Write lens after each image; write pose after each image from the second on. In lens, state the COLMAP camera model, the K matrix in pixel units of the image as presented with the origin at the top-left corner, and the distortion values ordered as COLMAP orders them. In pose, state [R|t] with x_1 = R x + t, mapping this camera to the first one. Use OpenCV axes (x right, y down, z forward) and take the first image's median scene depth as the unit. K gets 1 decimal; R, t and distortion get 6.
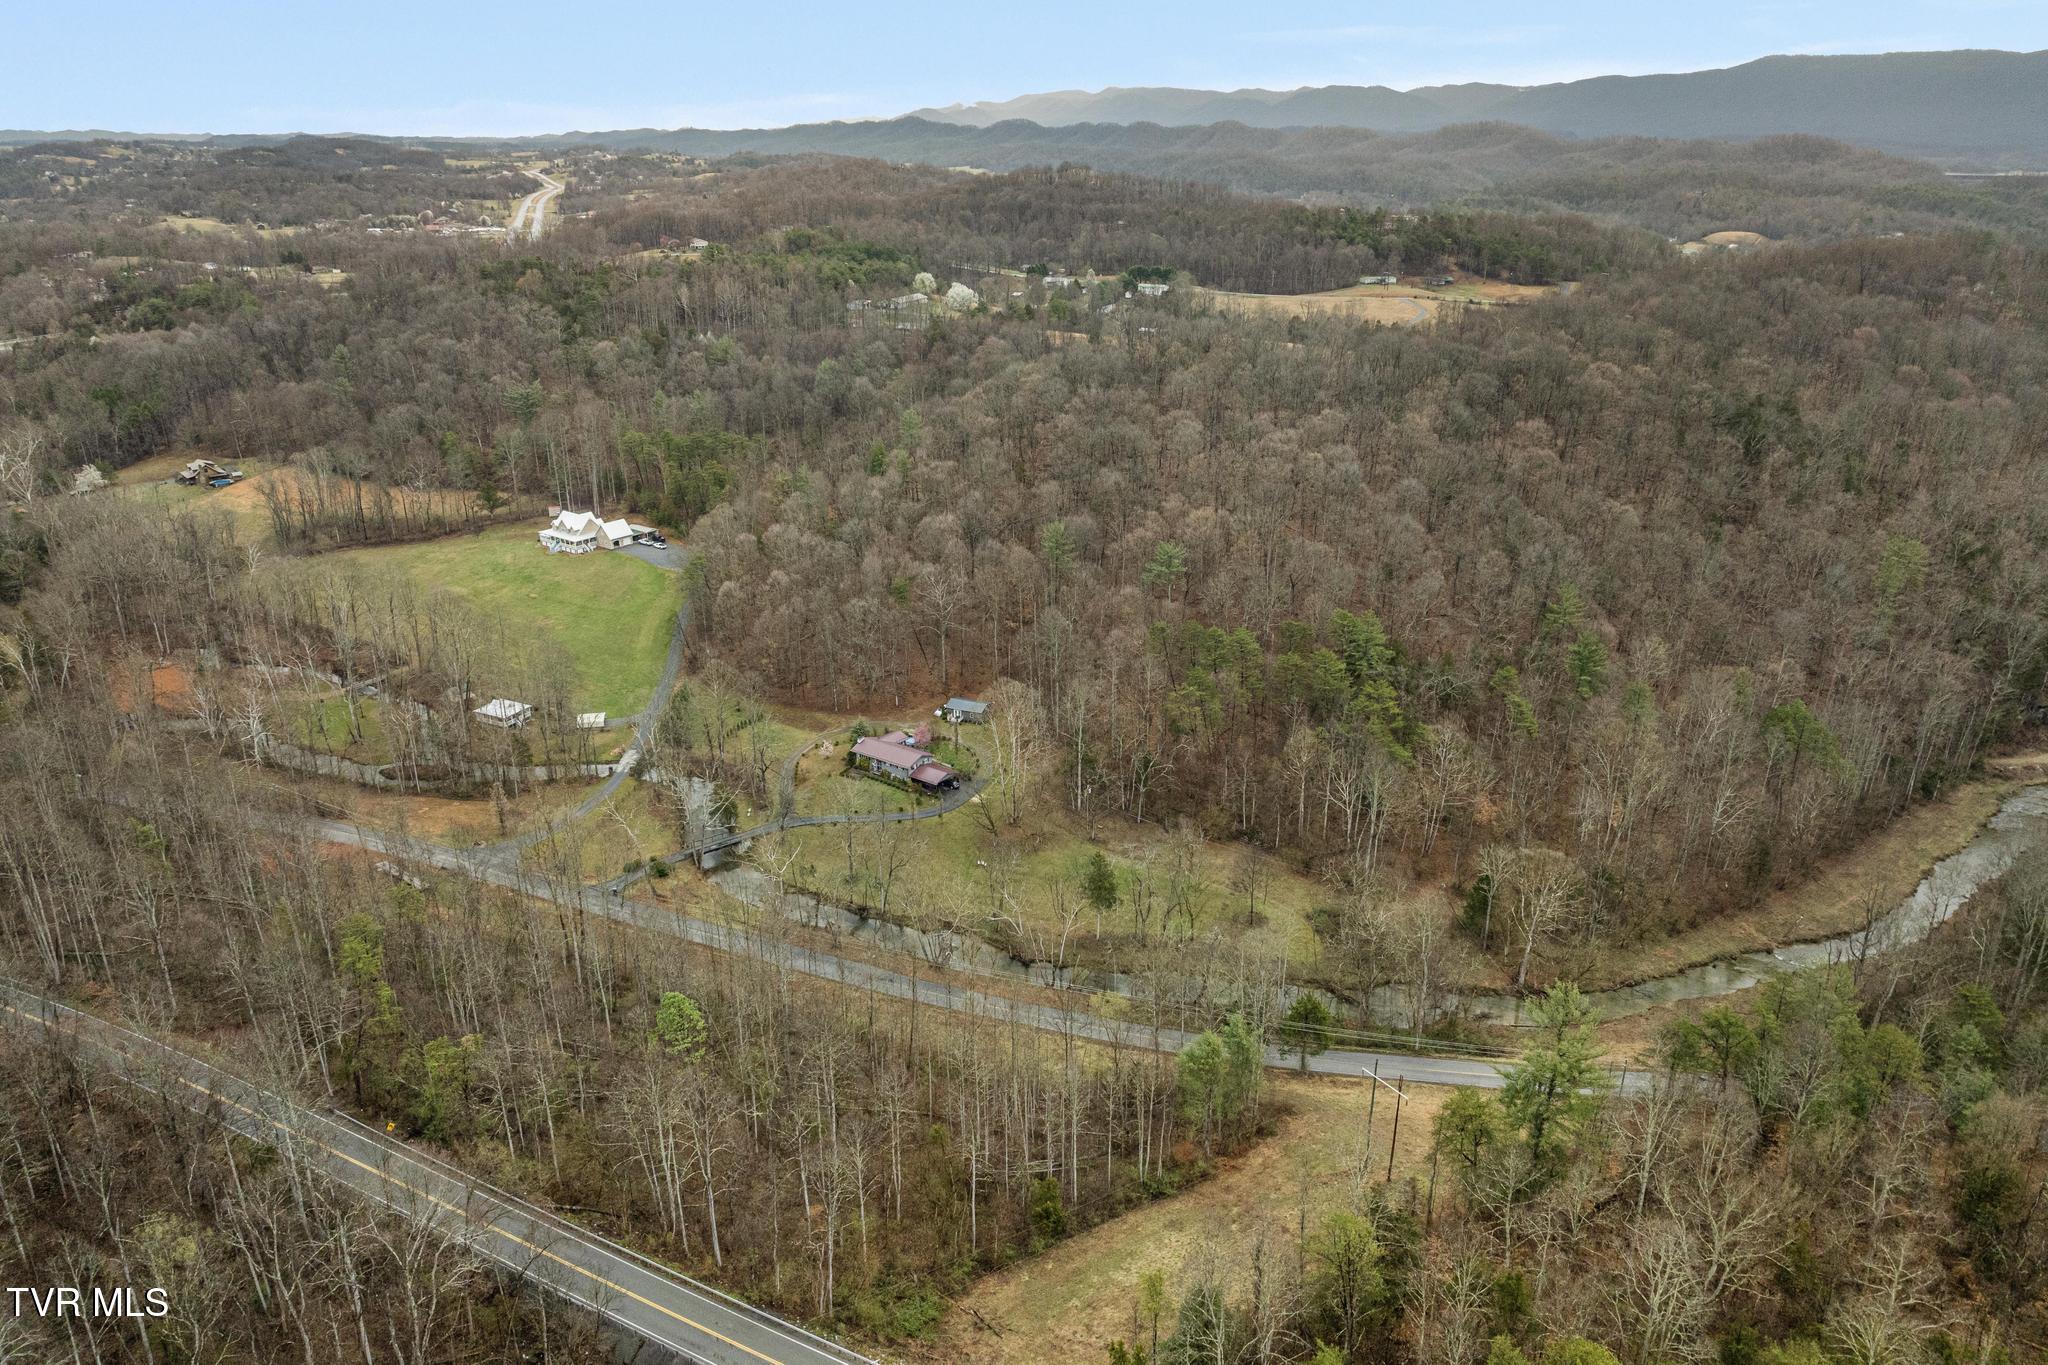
lens RADIAL K [[1416.3, 0, 1026.1], [0, 1416.3, 696.7], [0, 0, 1]] dist [-0.033257, 0.003153]
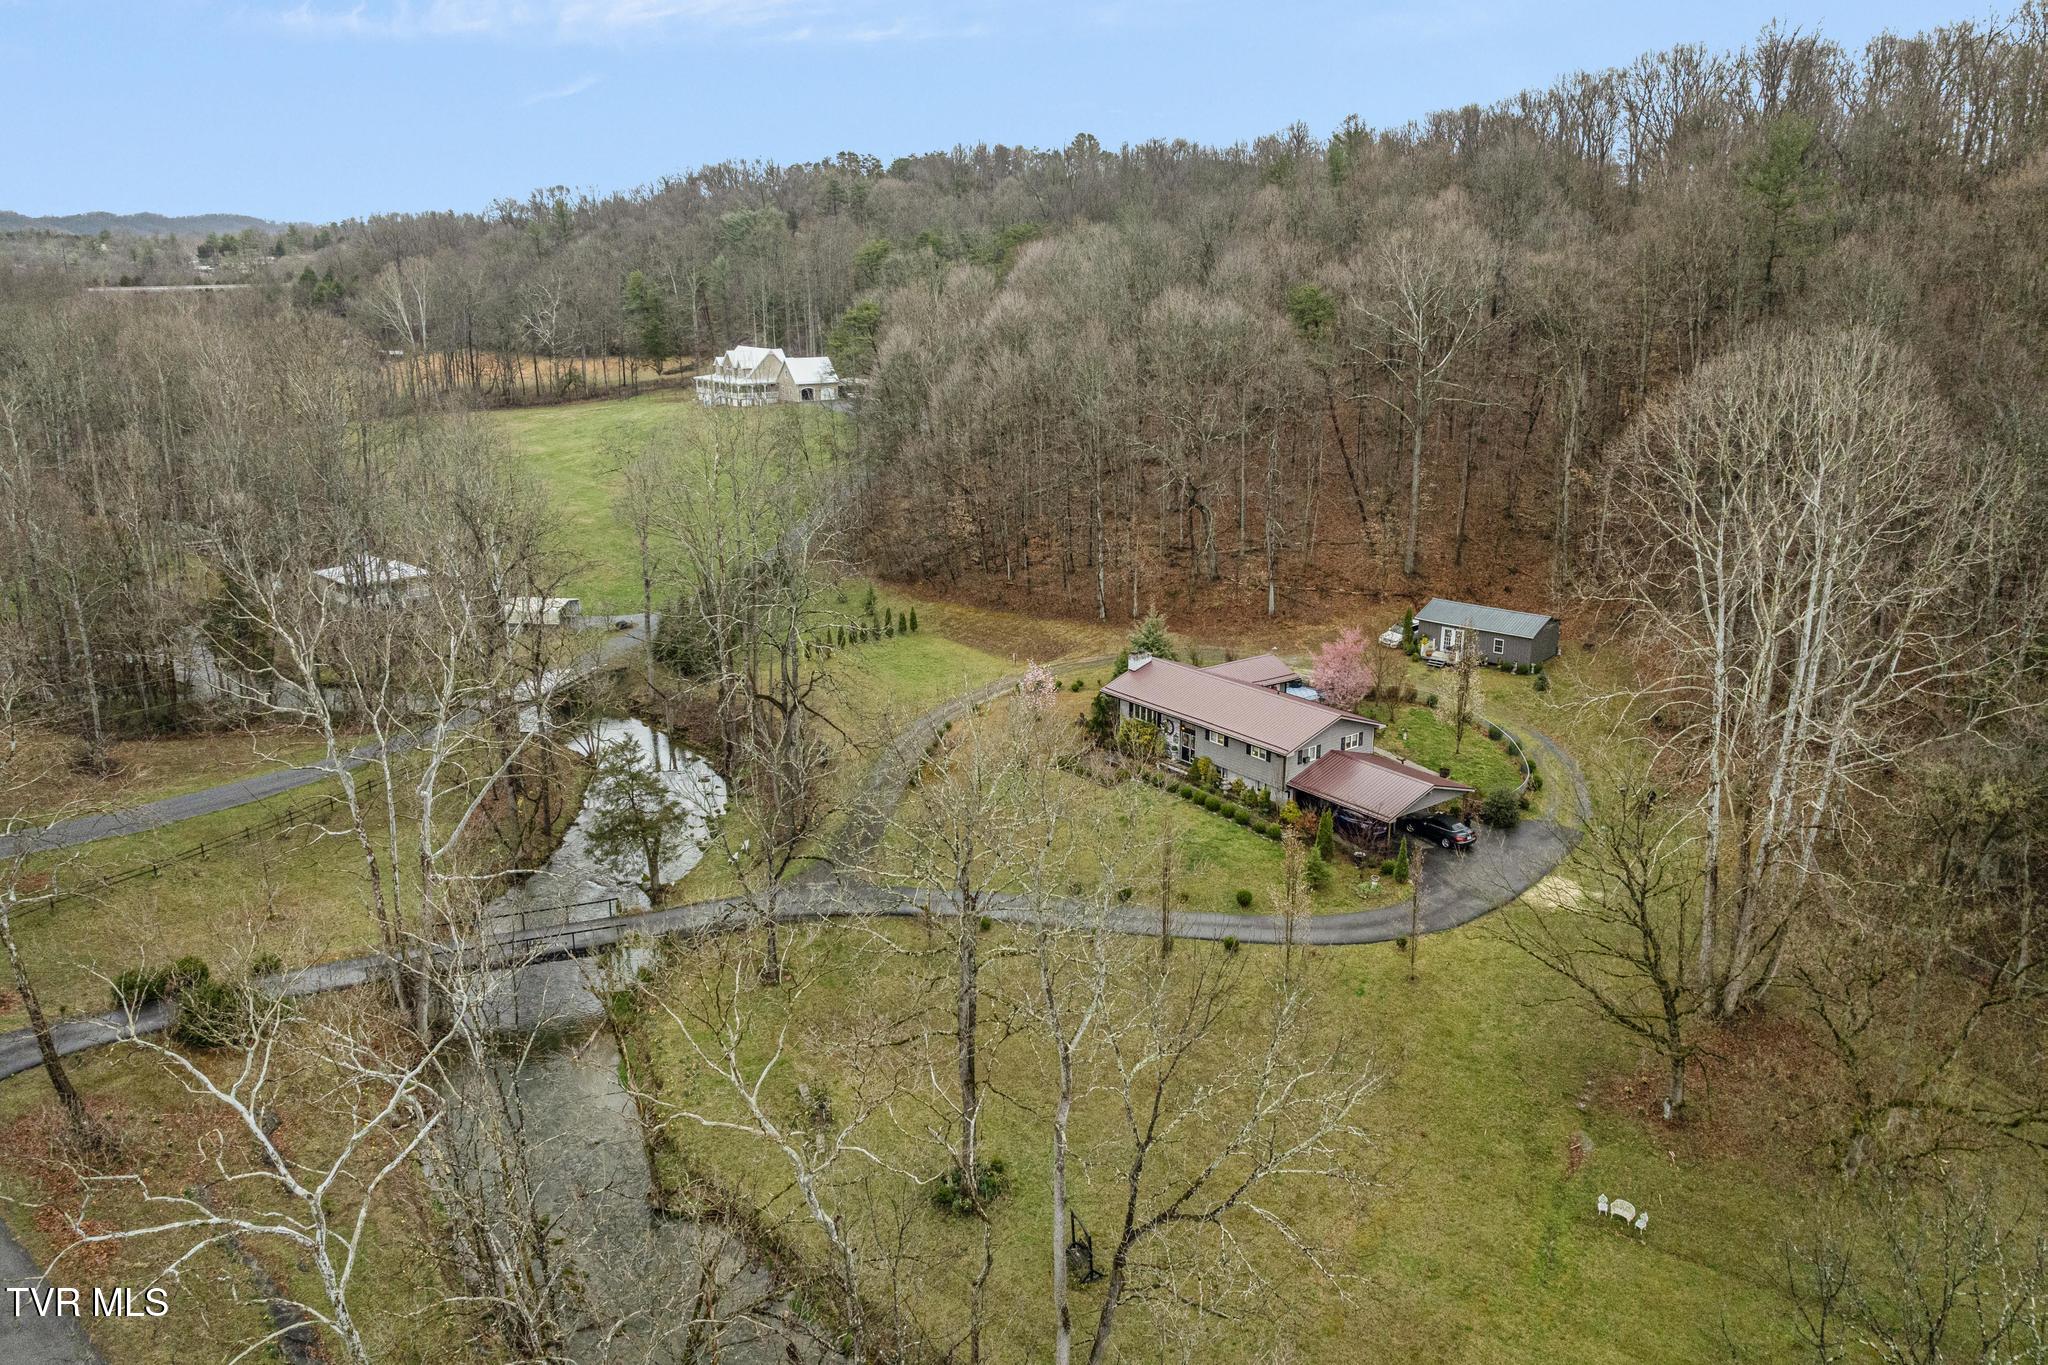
lens RADIAL K [[1432.2, 0, 1024.0], [0, 1432.2, 682.5], [0, 0, 1]] dist [-0.031623, 0.001523]
pose [[0.959049, 0.080617, -0.271526, -0.038257], [-0.104416, 0.991751, -0.074350, 0.041137], [0.263292, 0.099657, 0.959555, 0.472593]]
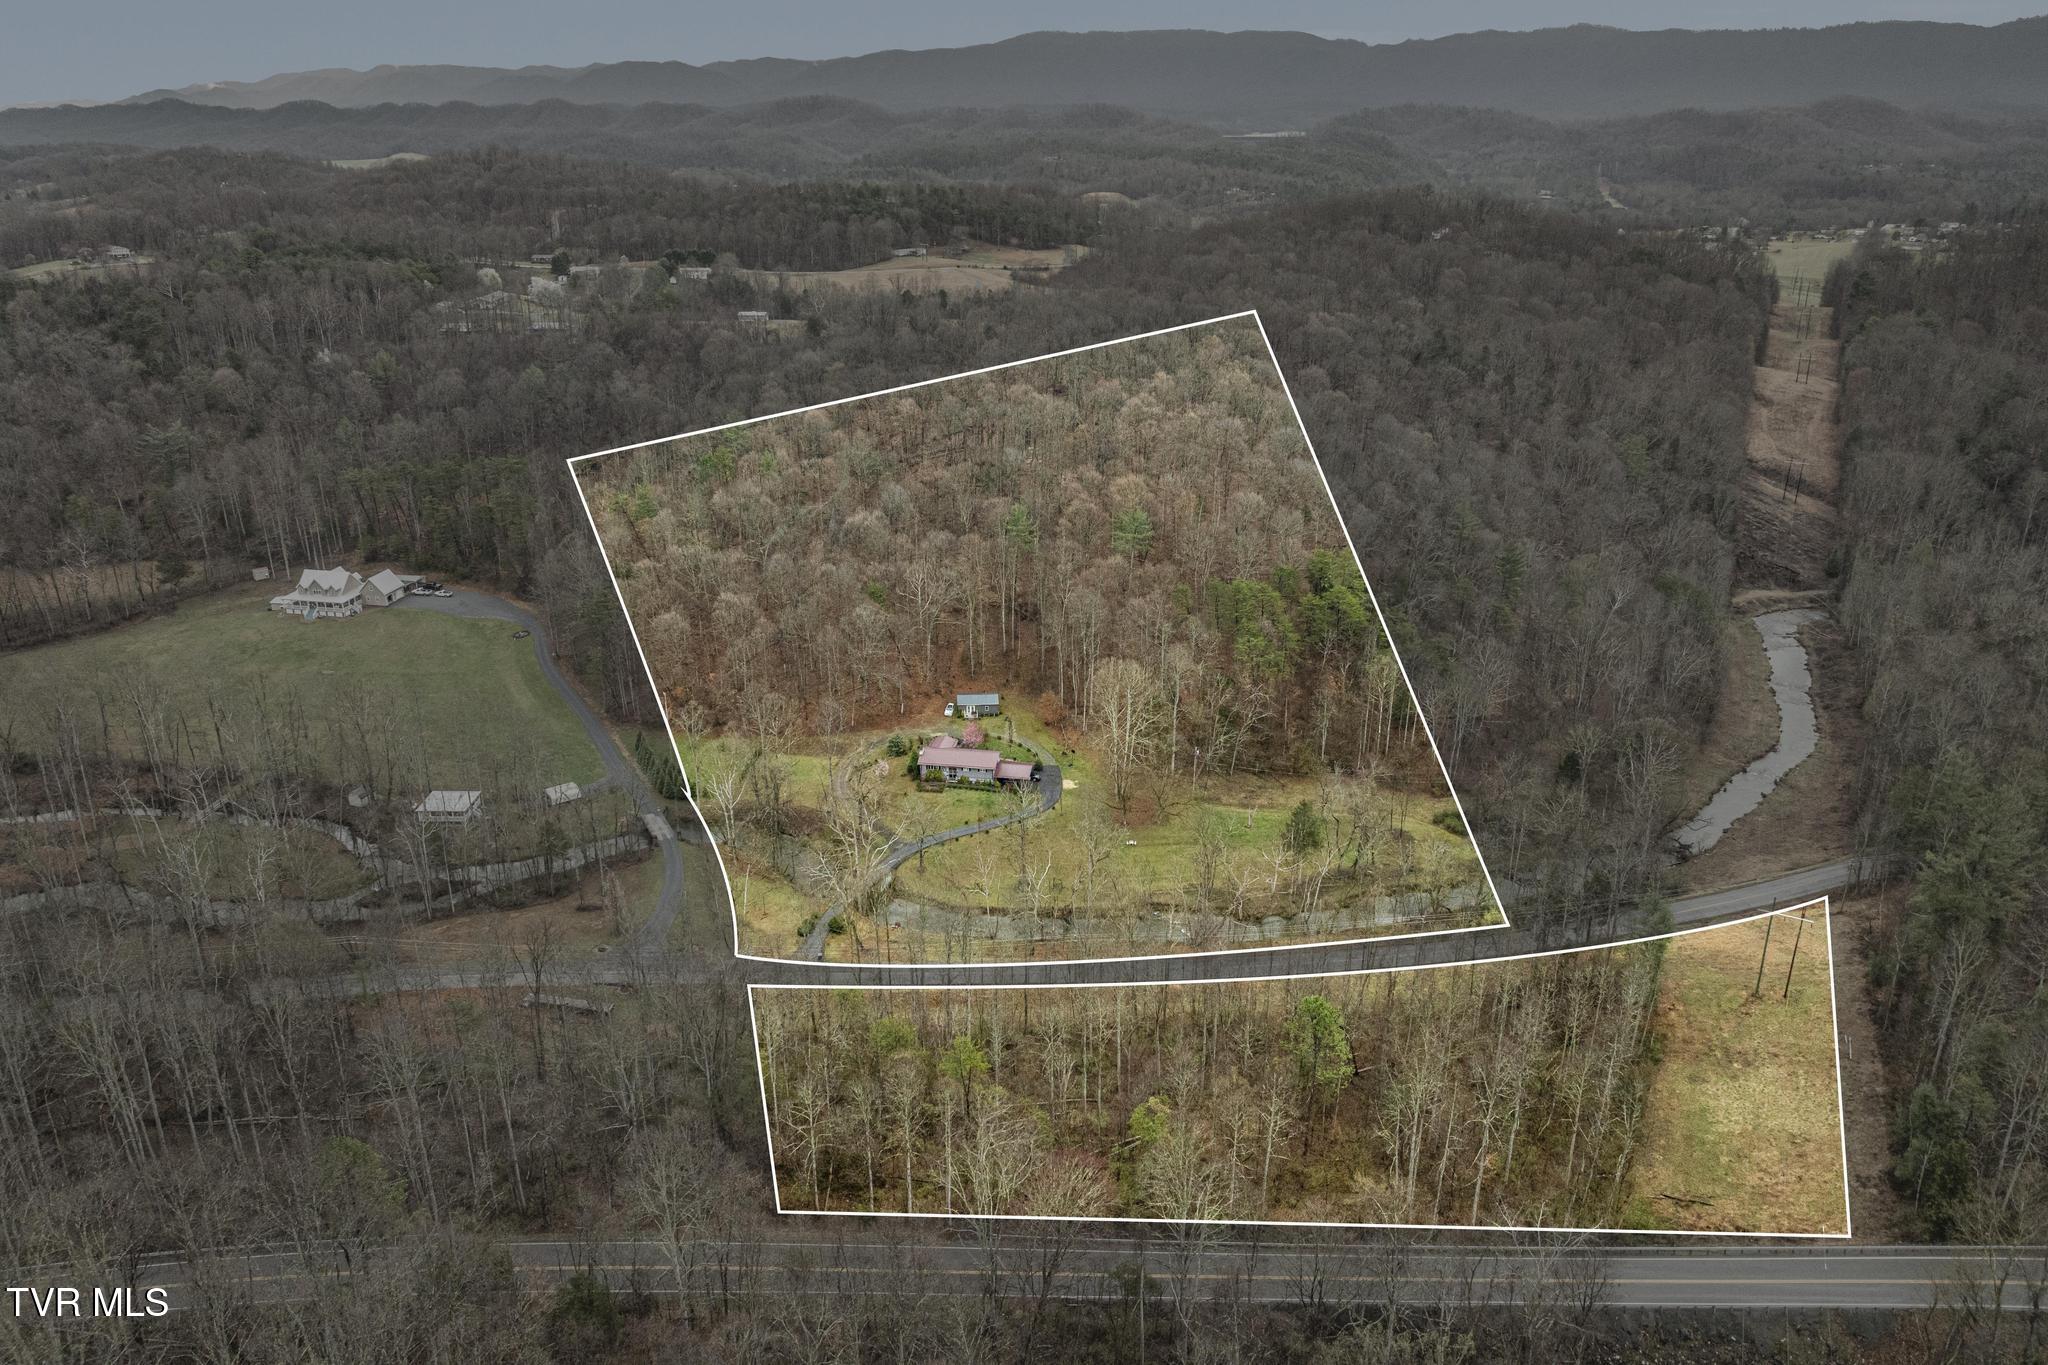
lens RADIAL K [[1416.3, 0, 1026.1], [0, 1416.3, 696.7], [0, 0, 1]] dist [-0.033257, 0.003153]
pose [[0.899354, -0.171513, 0.402177, -0.293211], [0.165409, 0.984949, 0.050154, -0.028604], [-0.404726, 0.021417, 0.914187, 0.066212]]
